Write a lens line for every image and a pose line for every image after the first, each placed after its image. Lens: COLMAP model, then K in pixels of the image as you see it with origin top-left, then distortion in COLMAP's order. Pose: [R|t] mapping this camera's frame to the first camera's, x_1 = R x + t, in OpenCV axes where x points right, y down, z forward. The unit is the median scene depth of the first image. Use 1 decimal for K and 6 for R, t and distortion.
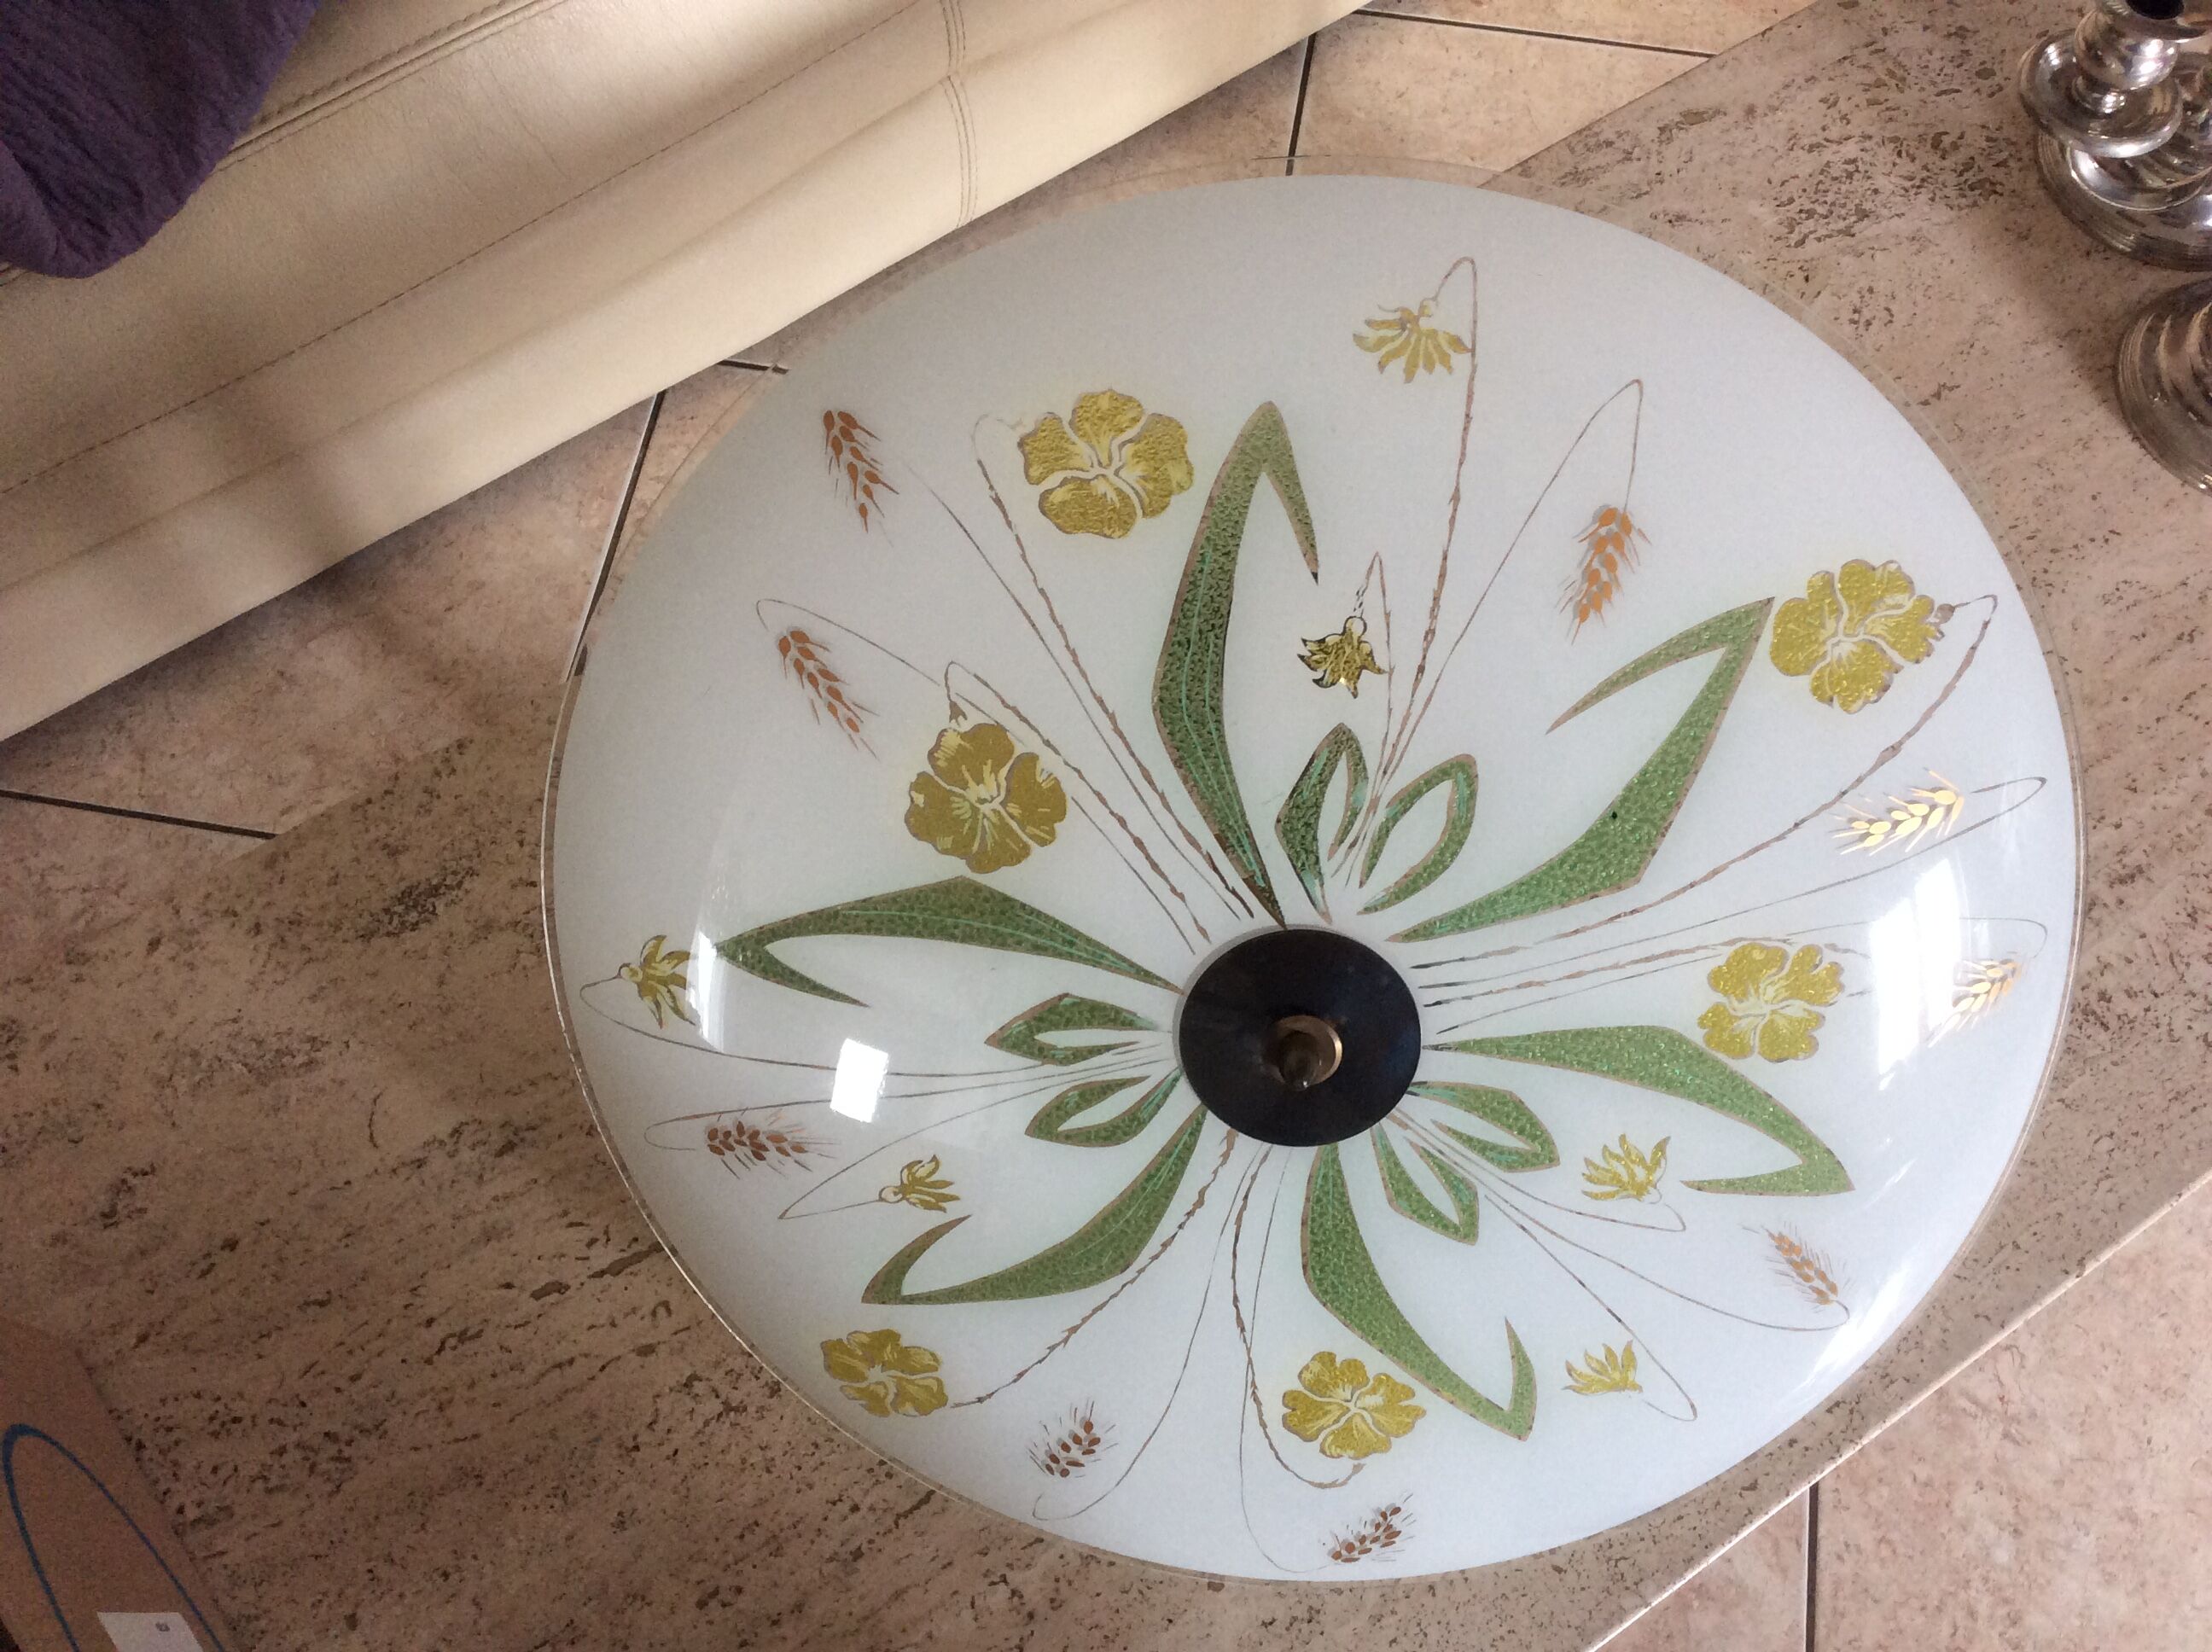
lens RADIAL K [[2084.2, 0, 1035.6], [0, 2084.2, 828.4], [0, 0, 1]] dist [0.075251, -0.168664]
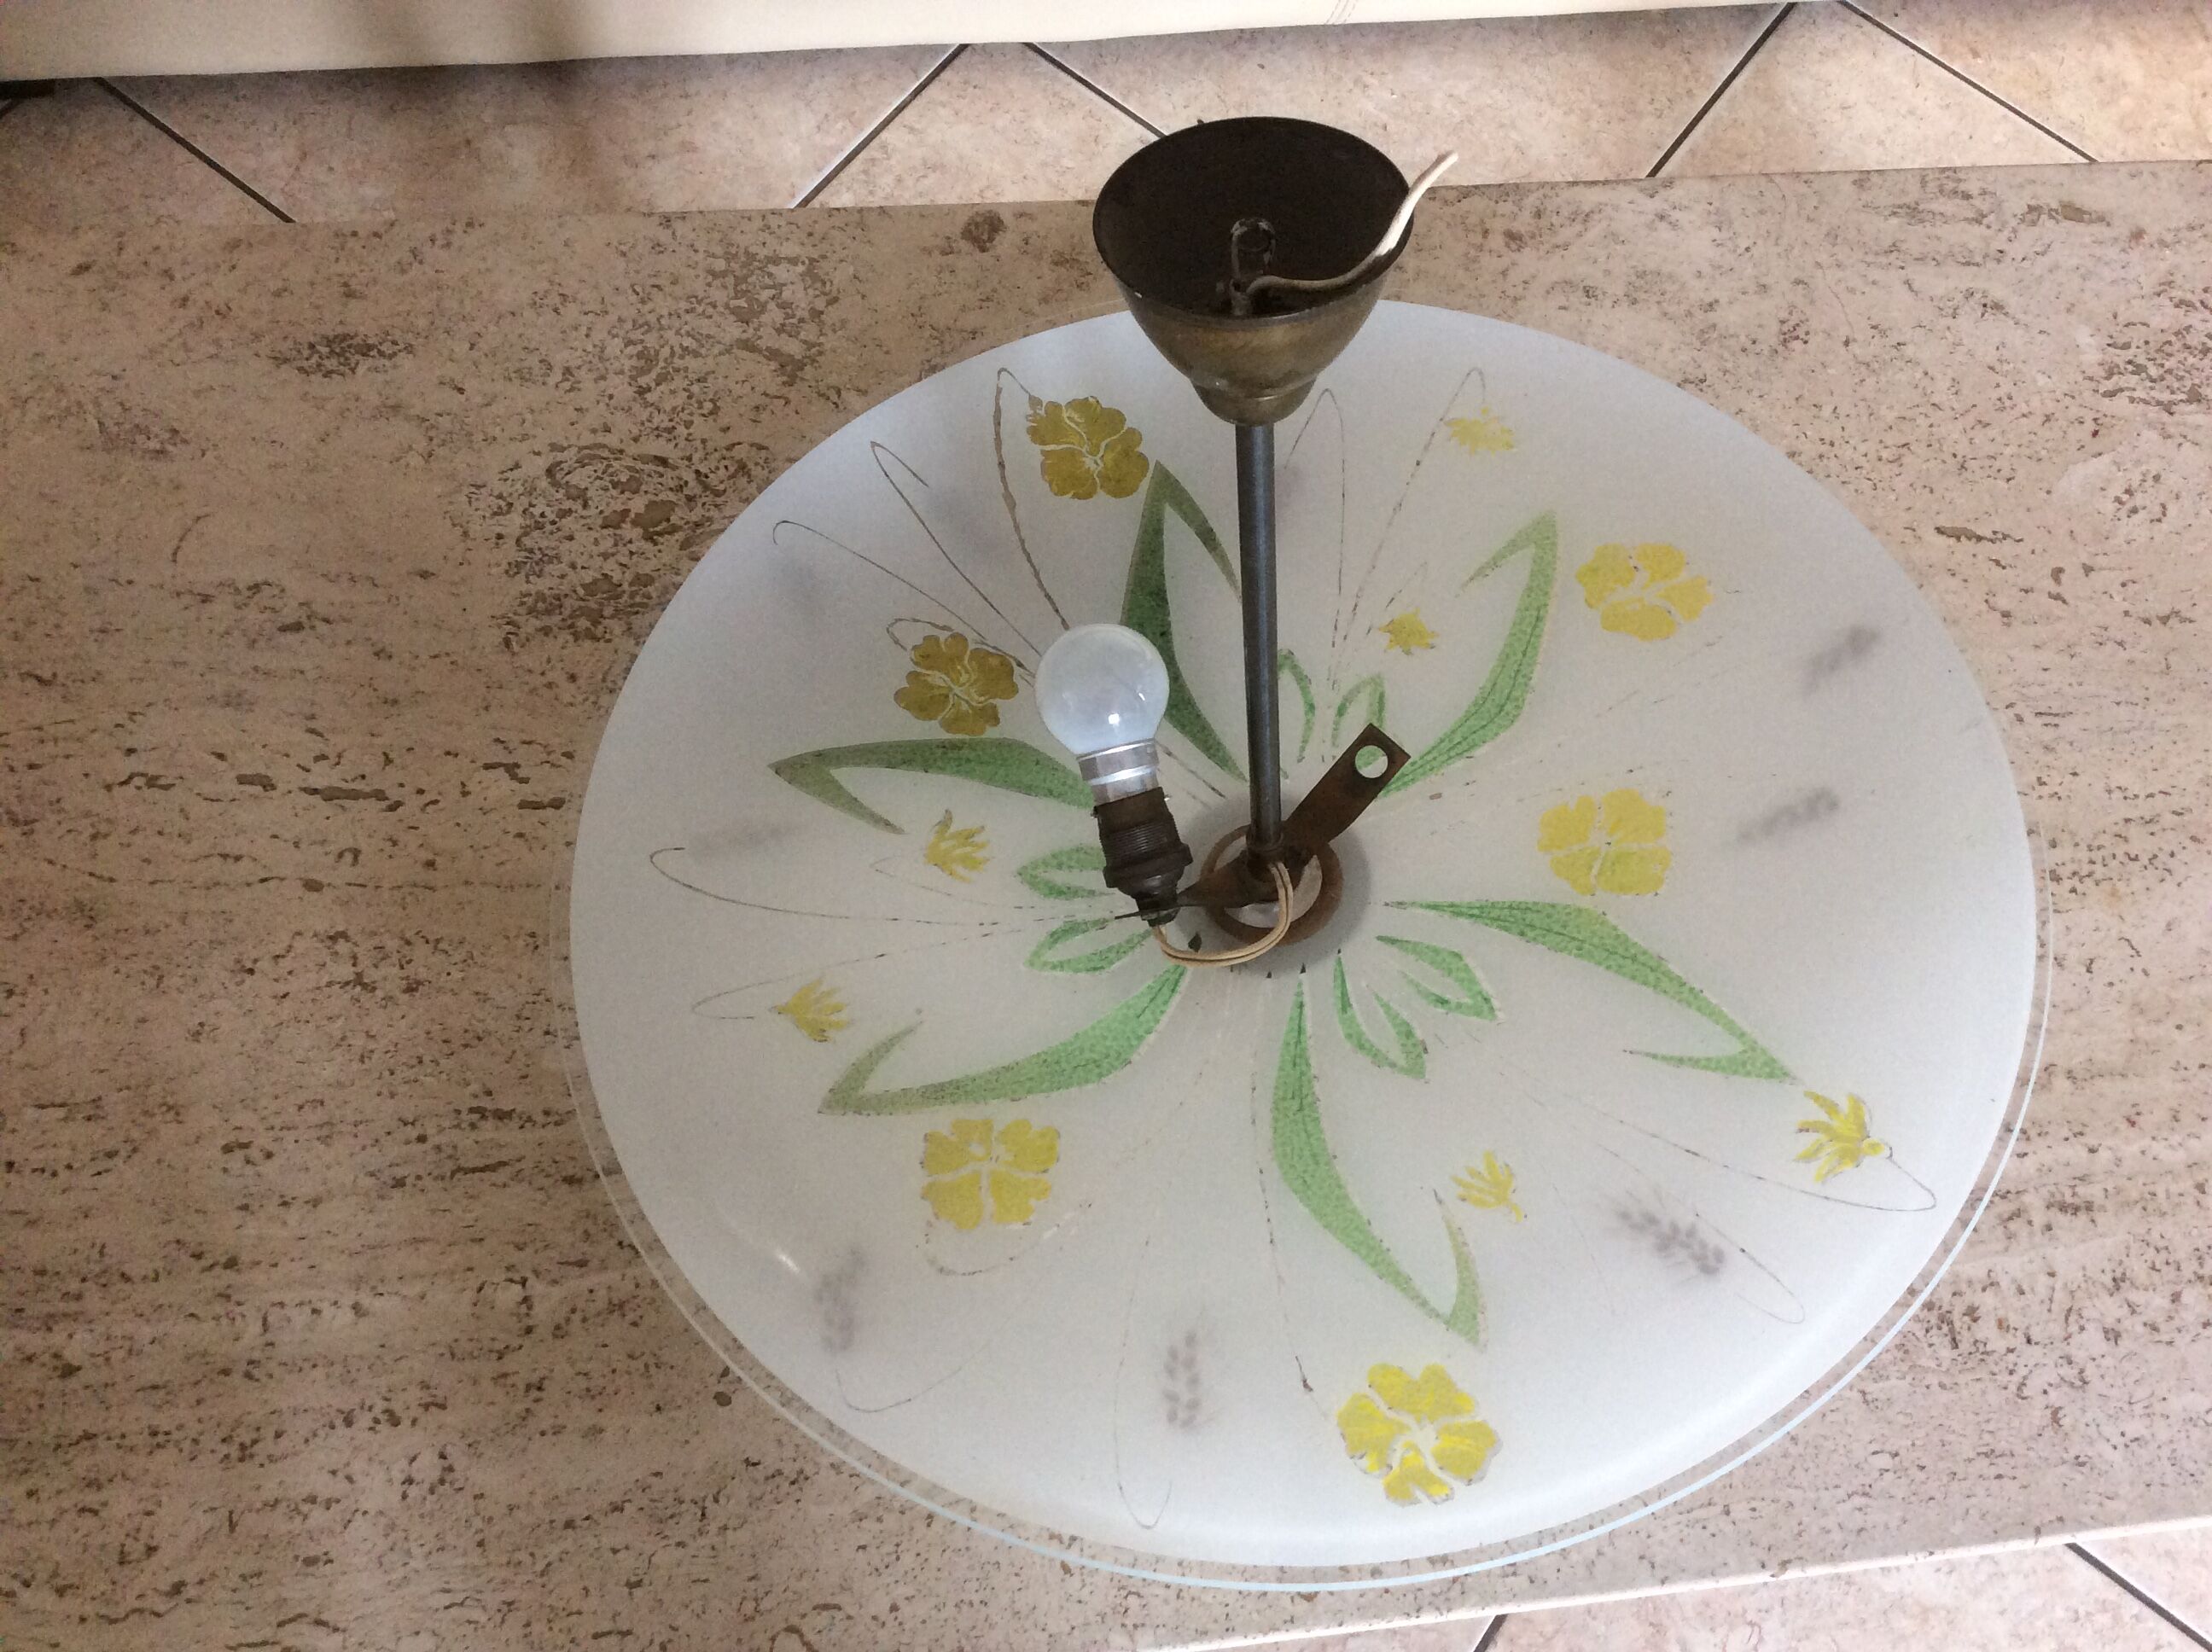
lens RADIAL K [[2025.2, 0, 1106.0], [0, 2025.2, 826.0], [0, 0, 1]] dist [0.052327, -0.105821]
pose [[0.884951, 0.458401, -0.082037, 0.173162], [-0.452665, 0.888121, 0.079592, -0.002856], [0.109344, -0.033300, 0.993446, 0.141443]]
